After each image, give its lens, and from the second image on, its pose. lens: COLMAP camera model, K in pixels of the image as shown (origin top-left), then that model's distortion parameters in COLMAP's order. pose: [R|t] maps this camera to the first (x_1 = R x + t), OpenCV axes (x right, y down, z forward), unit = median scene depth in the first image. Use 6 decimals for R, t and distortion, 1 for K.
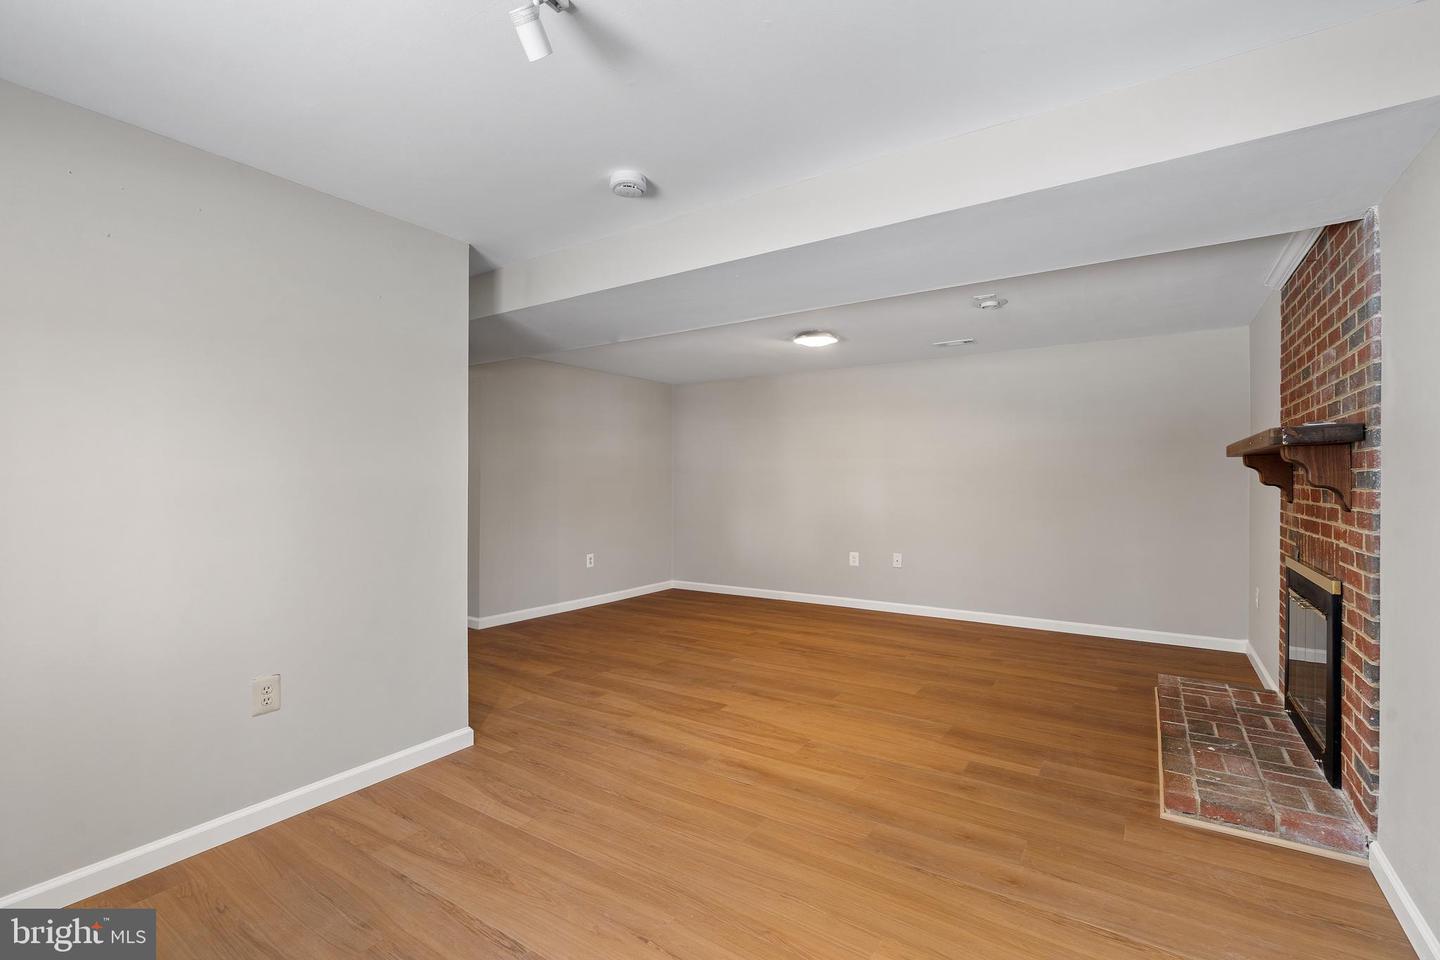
lens RADIAL K [[653.9, 0, 716.7], [0, 653.9, 478.4], [0, 0, 1]] dist [-0.000863, 0.000770]
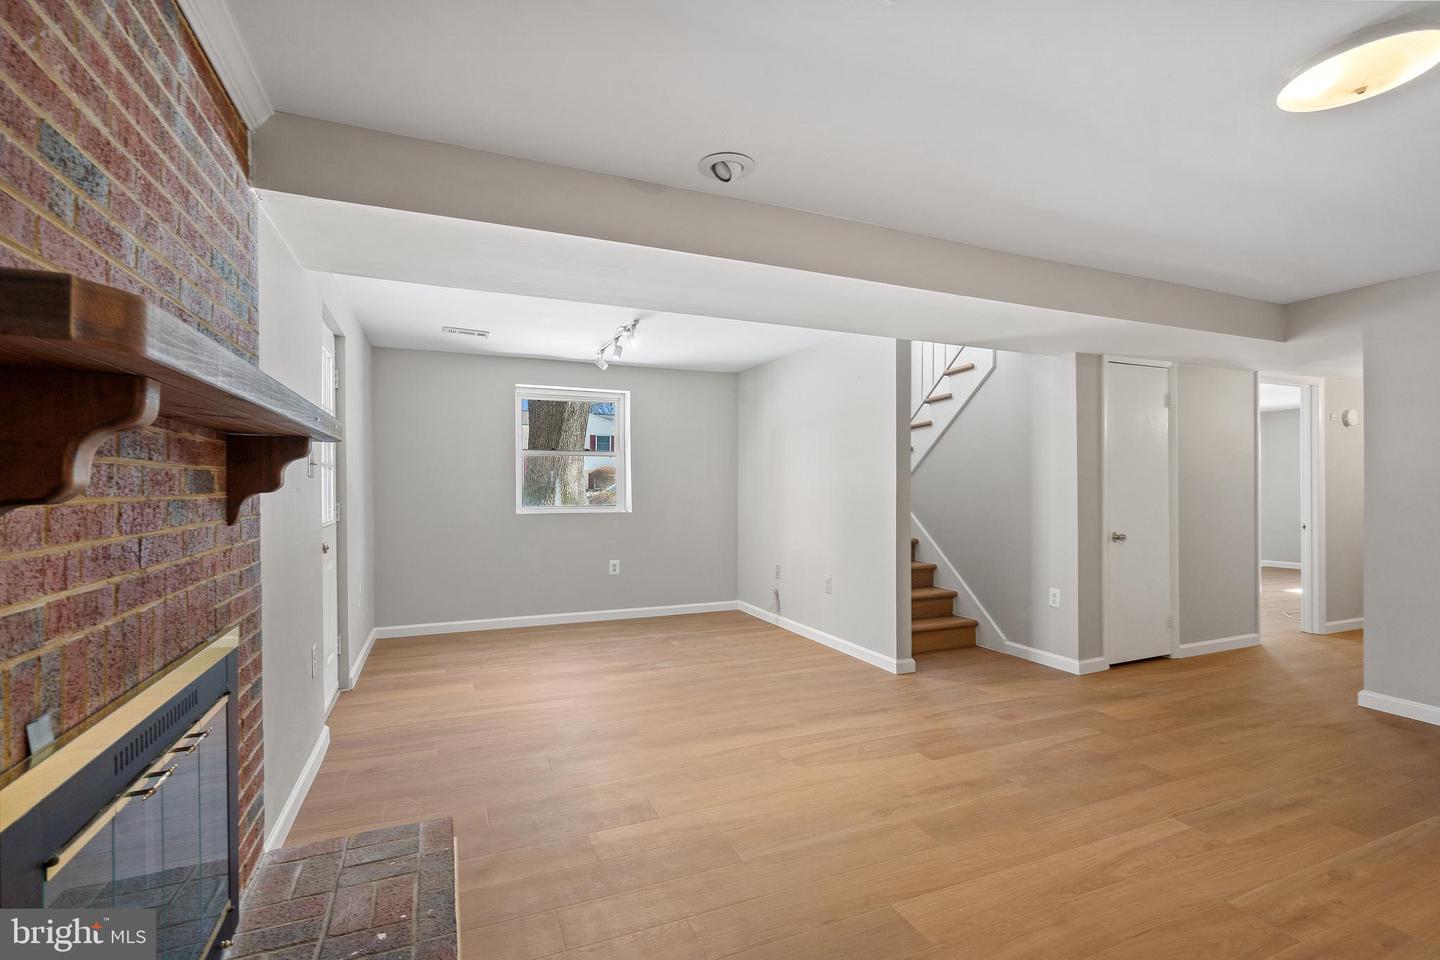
lens RADIAL K [[653.9, 0, 722.1], [0, 653.9, 485.6], [0, 0, 1]] dist [-0.000863, 0.000770]
pose [[-0.545836, 0.002015, -0.837890, 0.828720], [0.001475, 0.999998, 0.001444, 0.003462], [0.837891, -0.000447, -0.545837, 1.206733]]
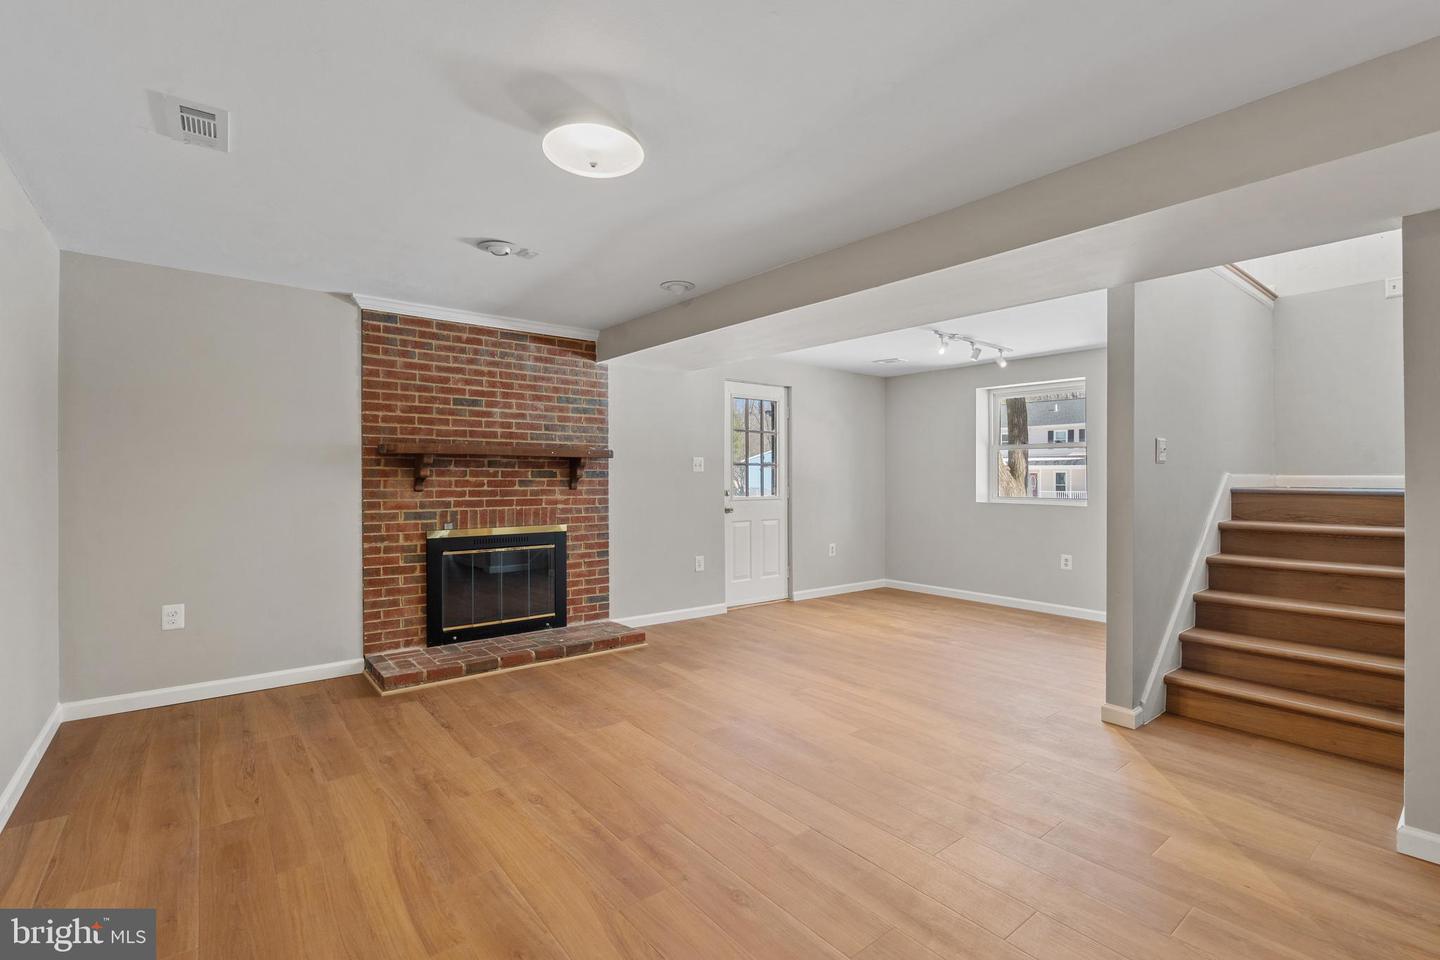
lens RADIAL K [[653.9, 0, 717.6], [0, 653.9, 478.1], [0, 0, 1]] dist [-0.000863, 0.000770]
pose [[-0.951782, -0.002519, 0.306765, -0.081523], [-0.002151, 0.999997, 0.001538, 0.006554], [-0.306768, 0.000804, -0.951784, 1.849404]]
